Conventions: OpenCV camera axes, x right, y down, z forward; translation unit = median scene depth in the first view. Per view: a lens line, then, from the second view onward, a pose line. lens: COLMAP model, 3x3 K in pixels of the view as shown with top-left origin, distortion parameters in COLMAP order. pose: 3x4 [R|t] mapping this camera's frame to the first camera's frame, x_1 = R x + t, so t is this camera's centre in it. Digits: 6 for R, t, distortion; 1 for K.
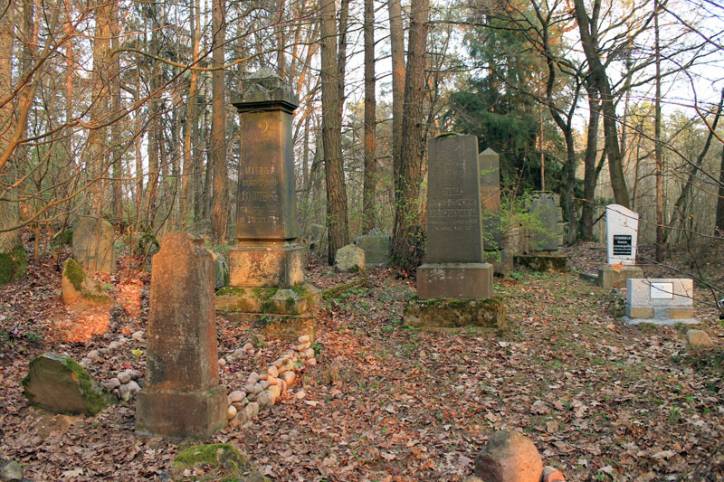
lens RADIAL K [[636.3, 0, 361.0], [0, 636.3, 229.0], [0, 0, 1]] dist [-0.178188, 0.187870]
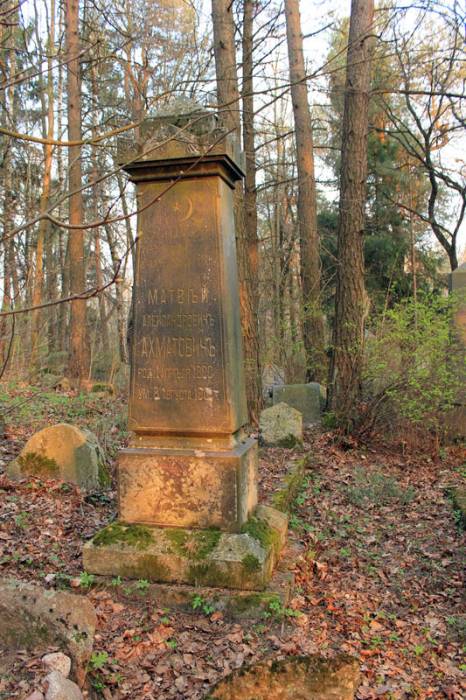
lens RADIAL K [[598.5, 0, 233.0], [0, 598.5, 350.0], [0, 0, 1]] dist [-0.168592, 0.159557]
pose [[0.999019, -0.010601, 0.042986, -0.095560], [0.010586, 0.999944, 0.000583, -0.034385], [-0.042990, -0.000128, 0.999075, 0.366269]]
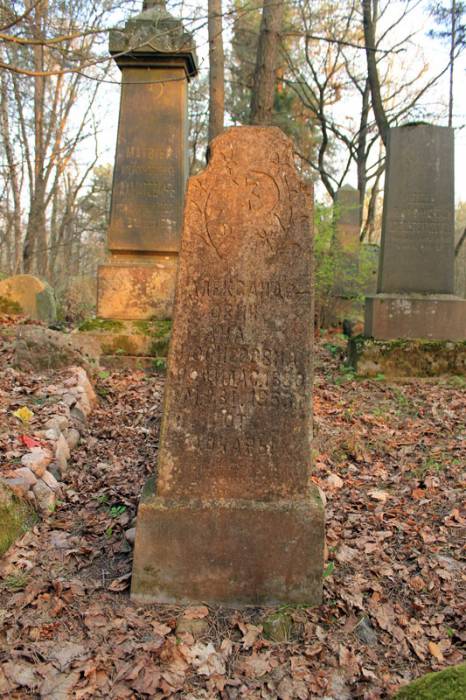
lens RADIAL K [[598.5, 0, 233.0], [0, 598.5, 350.0], [0, 0, 1]] dist [-0.168592, 0.159557]
pose [[0.971045, 0.018665, 0.238168, -0.153415], [-0.038733, 0.996053, 0.079859, 0.047592], [-0.235737, -0.086772, 0.967935, 0.233885]]
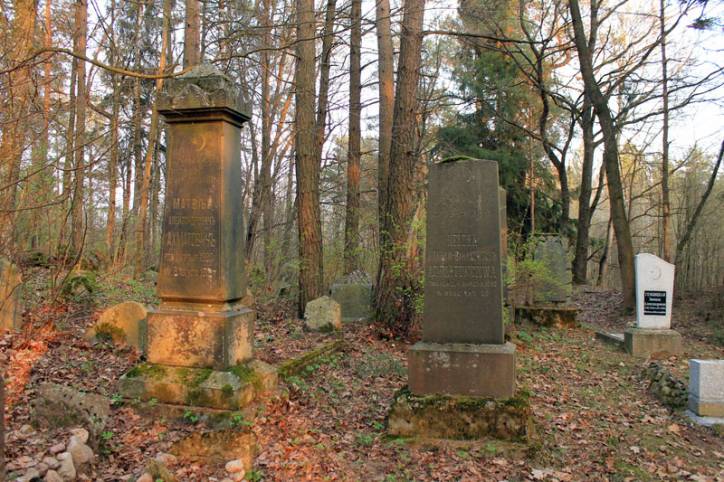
lens RADIAL K [[619.0, 0, 359.9], [0, 619.0, 233.7], [0, 0, 1]] dist [-0.168592, 0.159557]
pose [[0.999514, 0.022163, 0.021926, 0.010936], [-0.021167, 0.998778, -0.044666, -0.021877], [-0.022889, 0.044181, 0.998761, 0.211226]]
